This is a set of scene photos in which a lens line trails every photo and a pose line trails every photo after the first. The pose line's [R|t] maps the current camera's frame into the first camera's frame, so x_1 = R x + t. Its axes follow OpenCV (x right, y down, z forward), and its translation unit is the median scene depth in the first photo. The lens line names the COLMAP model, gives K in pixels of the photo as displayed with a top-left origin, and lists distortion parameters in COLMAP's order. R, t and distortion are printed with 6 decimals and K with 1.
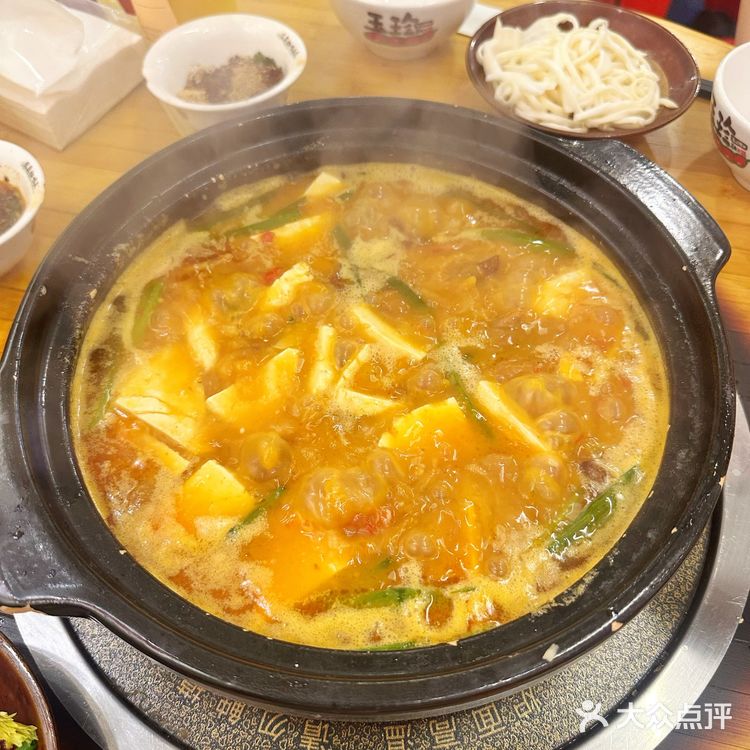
lens RADIAL K [[717.8, 0, 376.9], [0, 717.8, 375.1], [0, 0, 1]] dist [-0.010916, 0.000000]
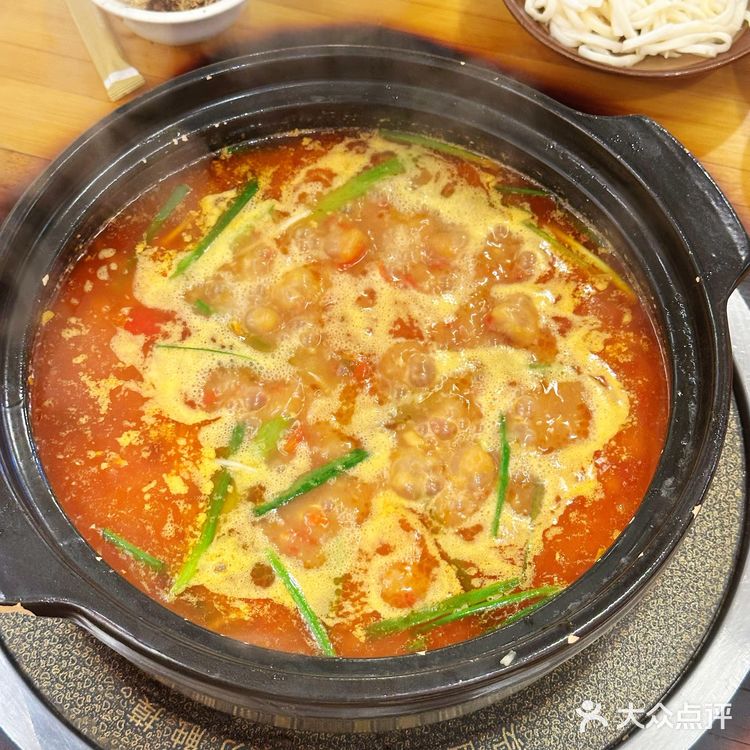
lens RADIAL K [[1544.7, 0, 377.6], [0, 1544.7, 372.3], [0, 0, 1]] dist [0.257752, 0.000000]
pose [[0.999260, 0.035852, 0.013899, -0.003408], [-0.036623, 0.997532, 0.059910, -0.133680], [-0.011716, -0.060375, 0.998107, -0.986932]]
